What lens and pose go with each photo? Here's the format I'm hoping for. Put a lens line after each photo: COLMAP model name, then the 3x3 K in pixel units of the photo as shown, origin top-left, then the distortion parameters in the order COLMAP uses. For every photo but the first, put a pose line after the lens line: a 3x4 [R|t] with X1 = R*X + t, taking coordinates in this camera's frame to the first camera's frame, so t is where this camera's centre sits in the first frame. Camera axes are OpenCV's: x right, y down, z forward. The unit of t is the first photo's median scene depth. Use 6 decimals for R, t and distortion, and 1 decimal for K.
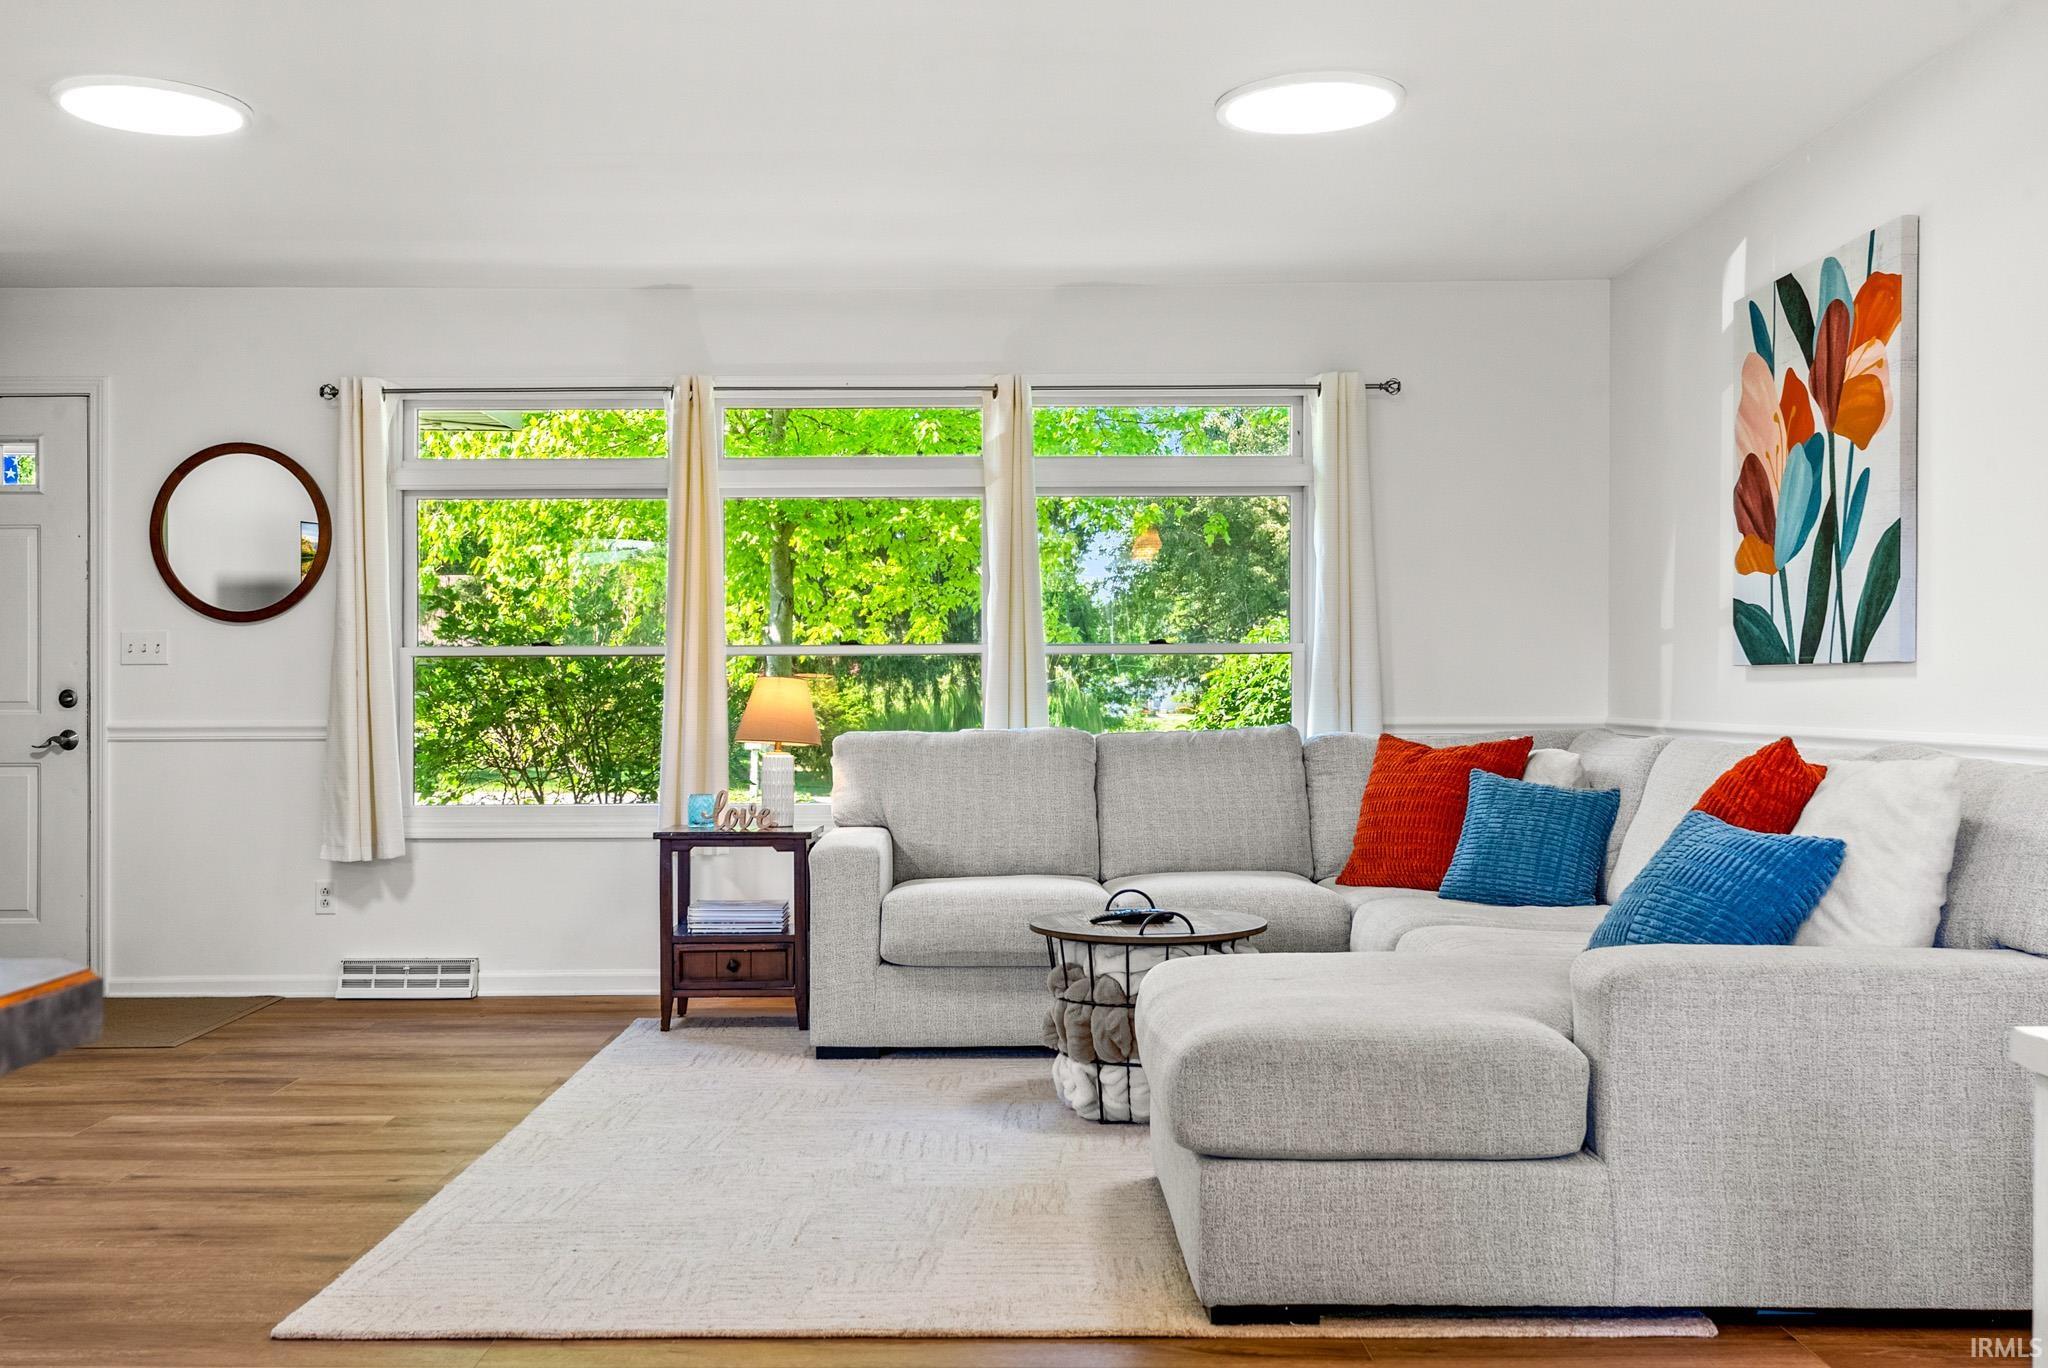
lens RADIAL K [[2011.2, 0, 936.6], [0, 2011.2, 677.5], [0, 0, 1]] dist [0.001747, 0.000000]
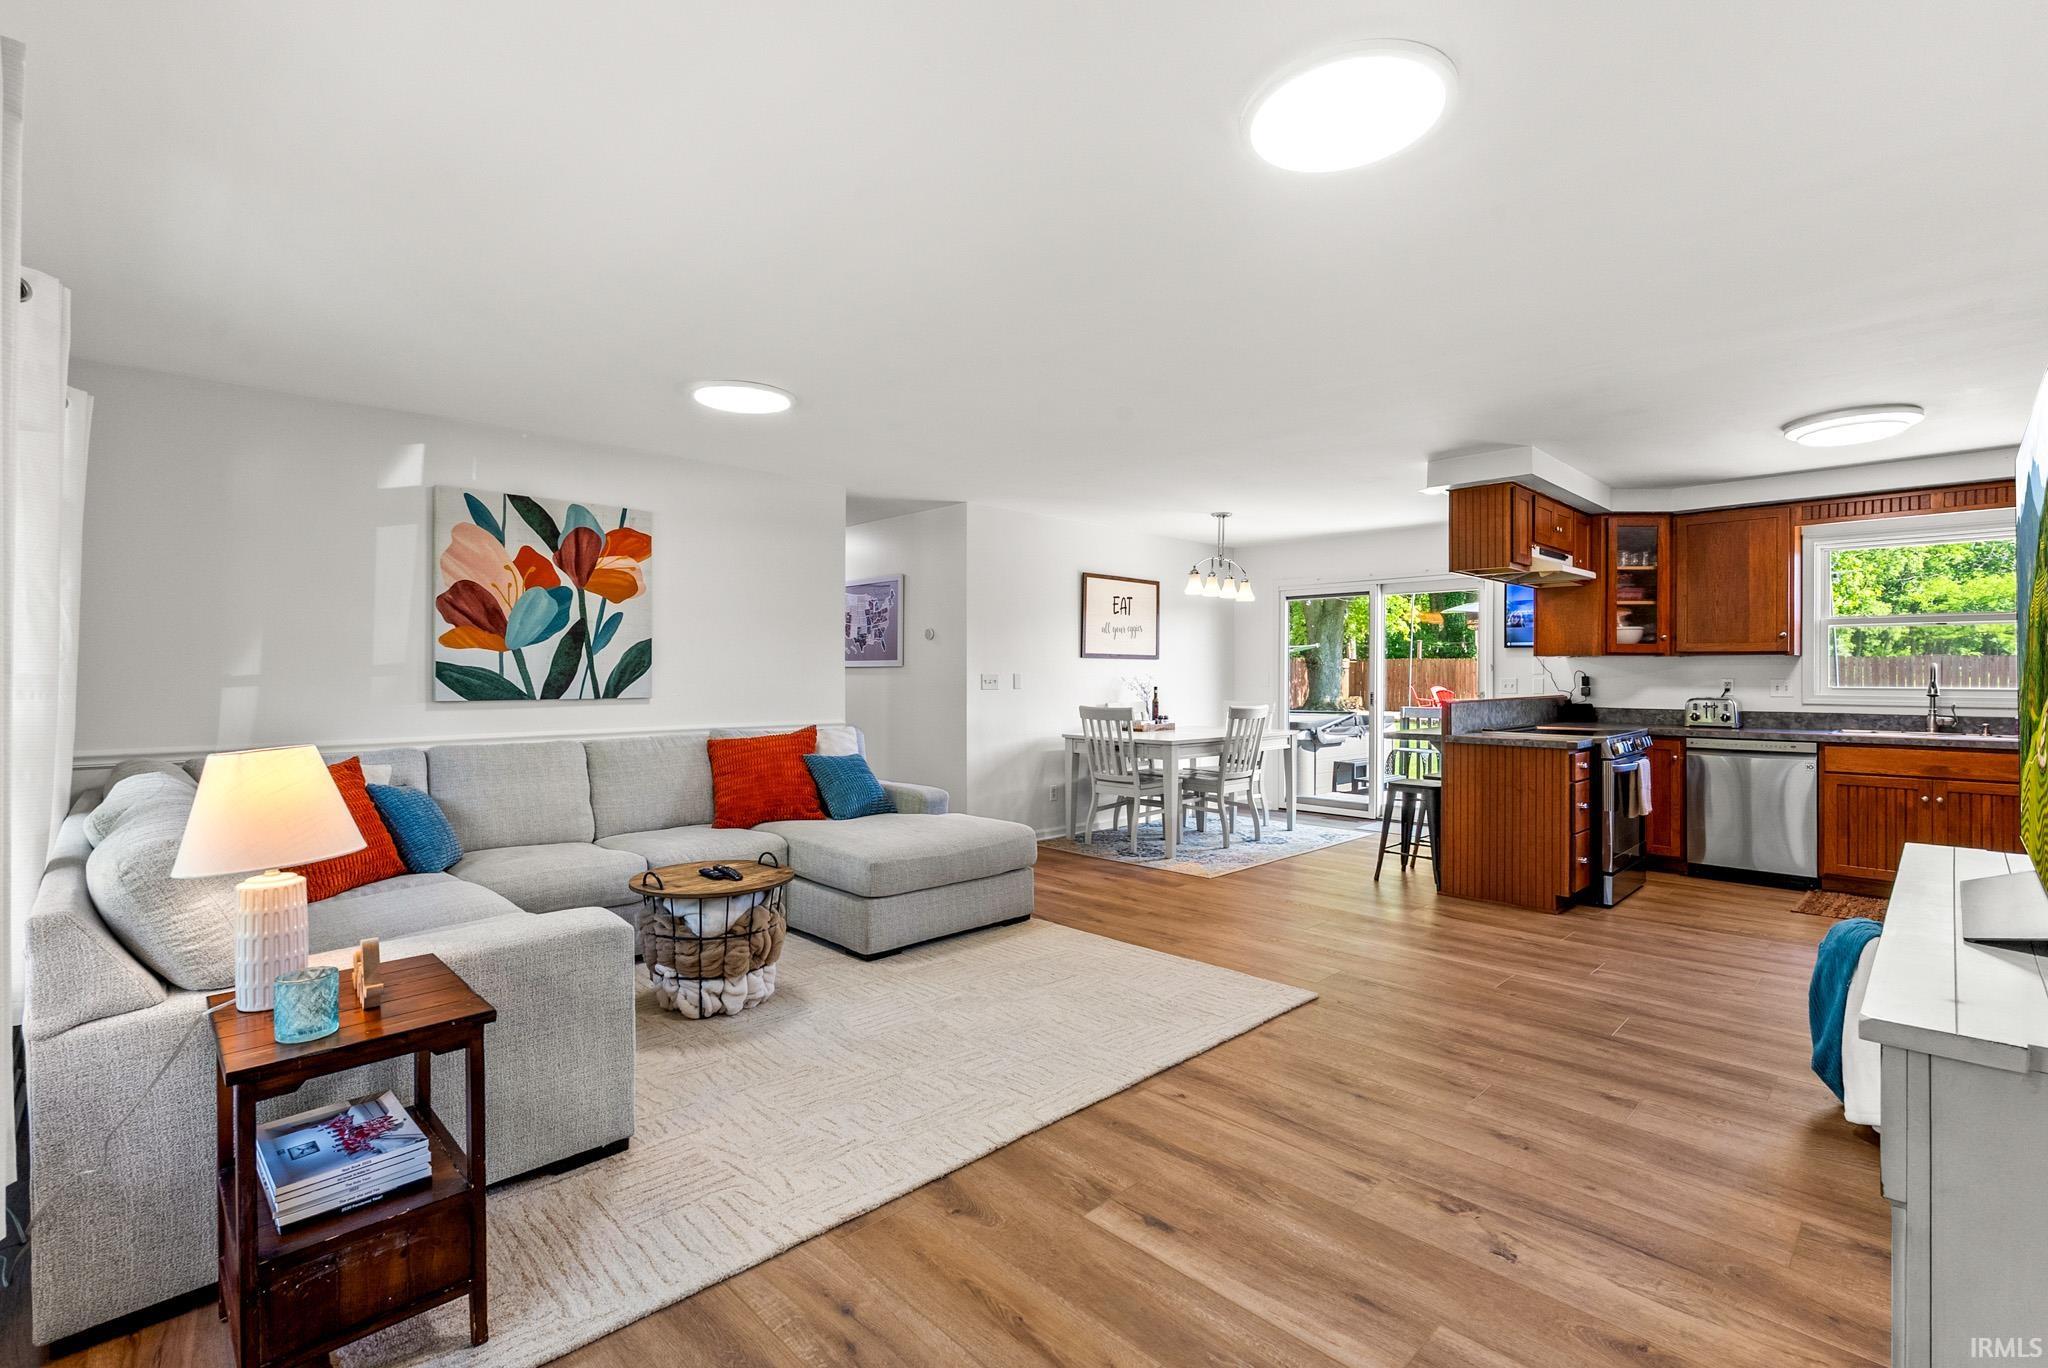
lens RADIAL K [[948.5, 0, 1045.8], [0, 948.5, 662.9], [0, 0, 1]] dist [-0.006166, 0.000265]
pose [[-0.748503, 0.013846, 0.662987, -0.539203], [0.001332, 0.999811, -0.019377, -0.023782], [-0.663130, -0.013620, -0.748380, 1.337942]]
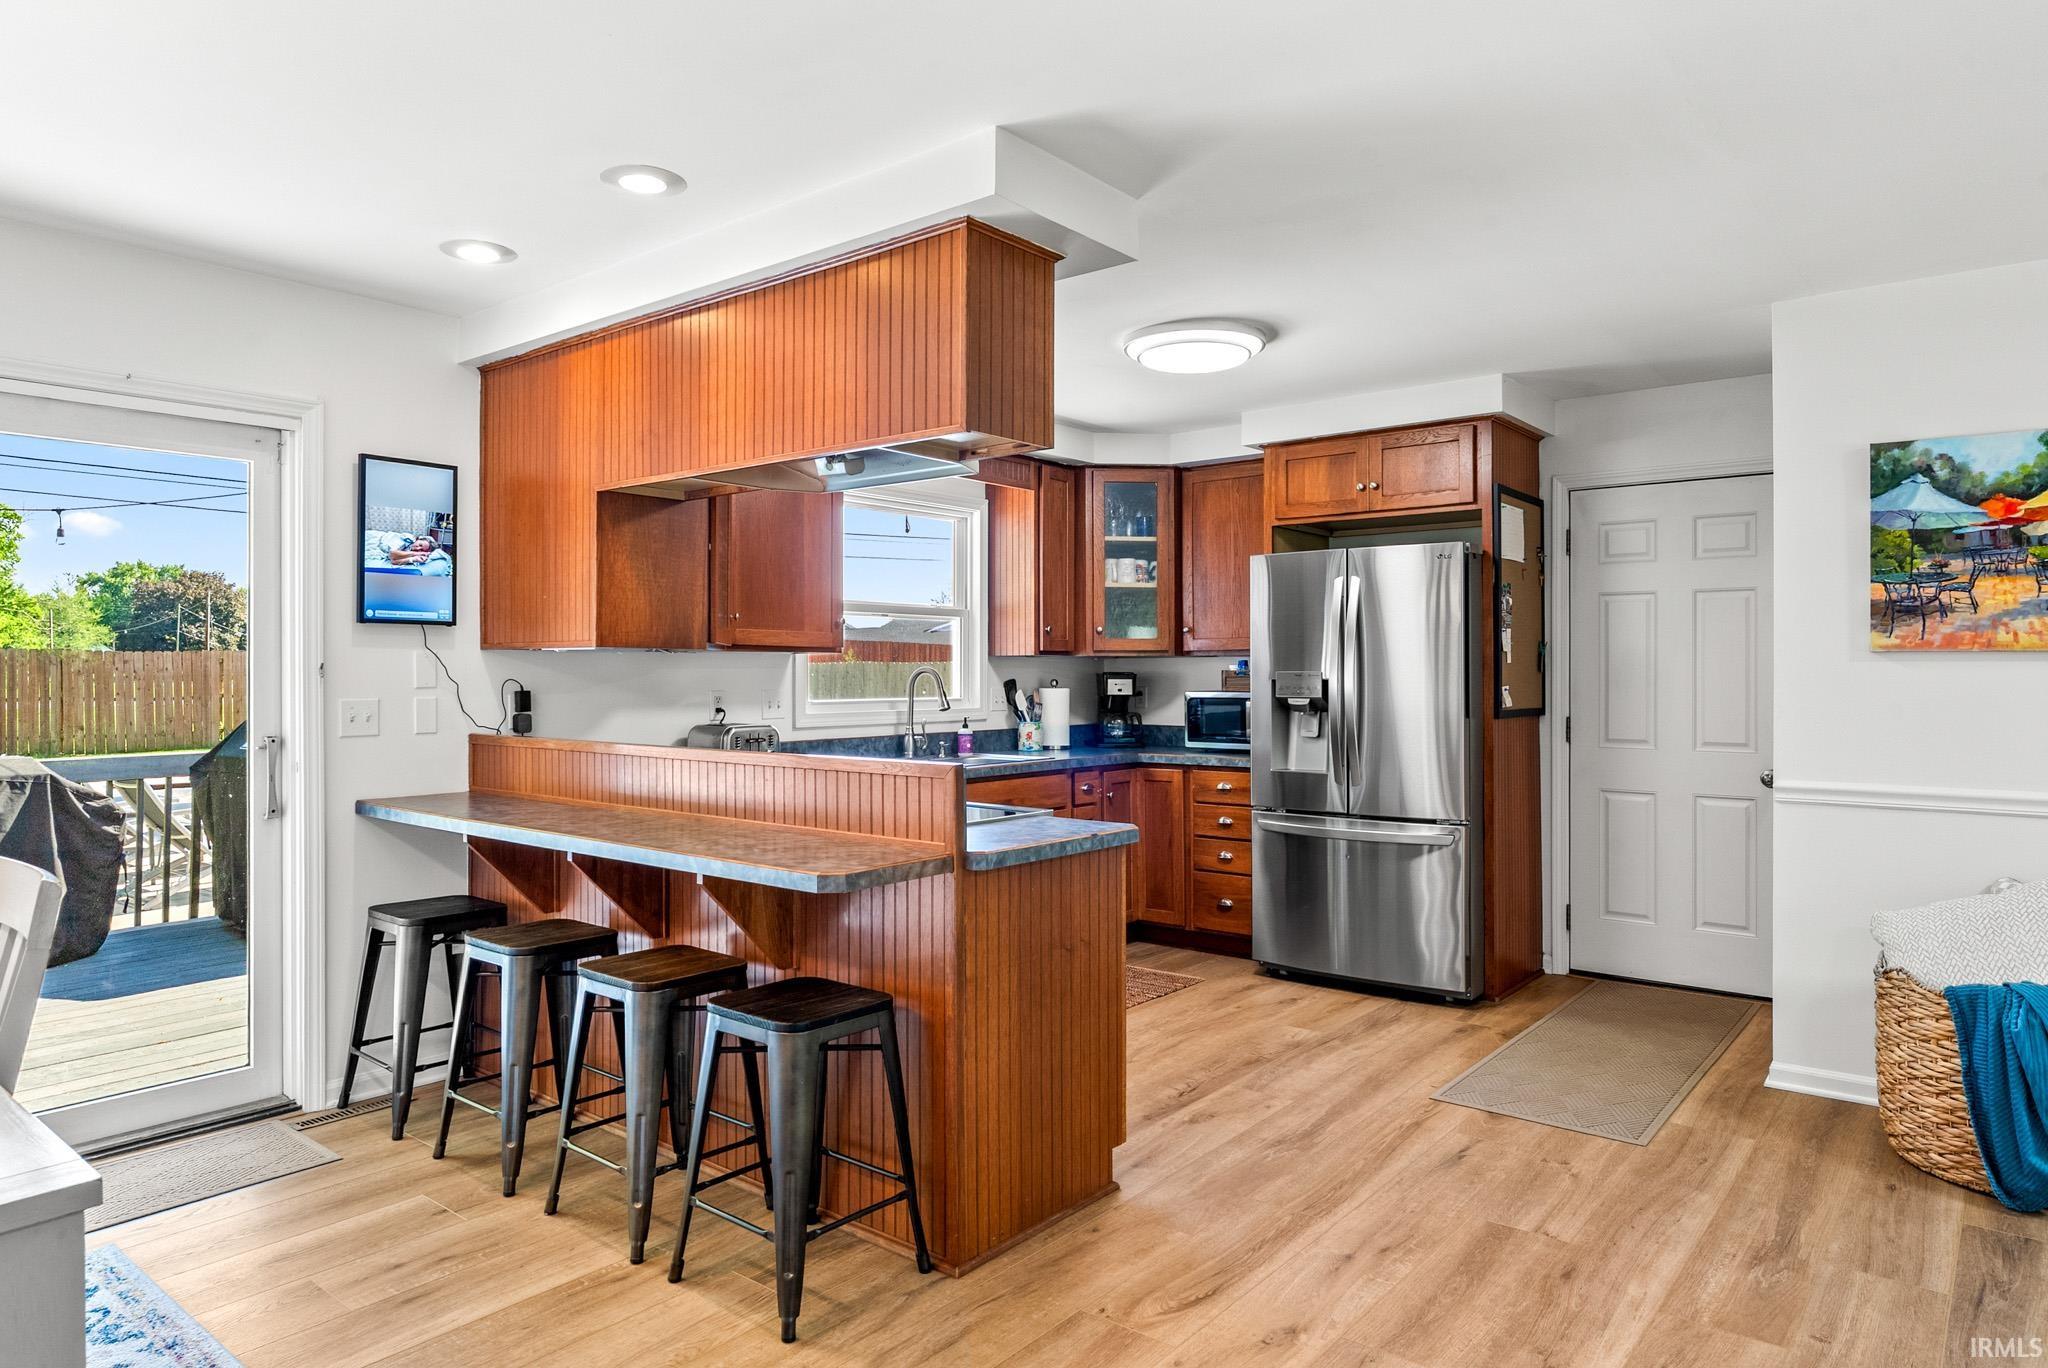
lens RADIAL K [[1252.9, 0, 1069.8], [0, 1252.9, 665.5], [0, 0, 1]] dist [-0.002248, 0.001328]
pose [[-0.586184, 0.004853, -0.810163, 0.245000], [0.006906, 0.999976, 0.000994, -0.044403], [0.810148, -0.005012, -0.586204, 0.594559]]
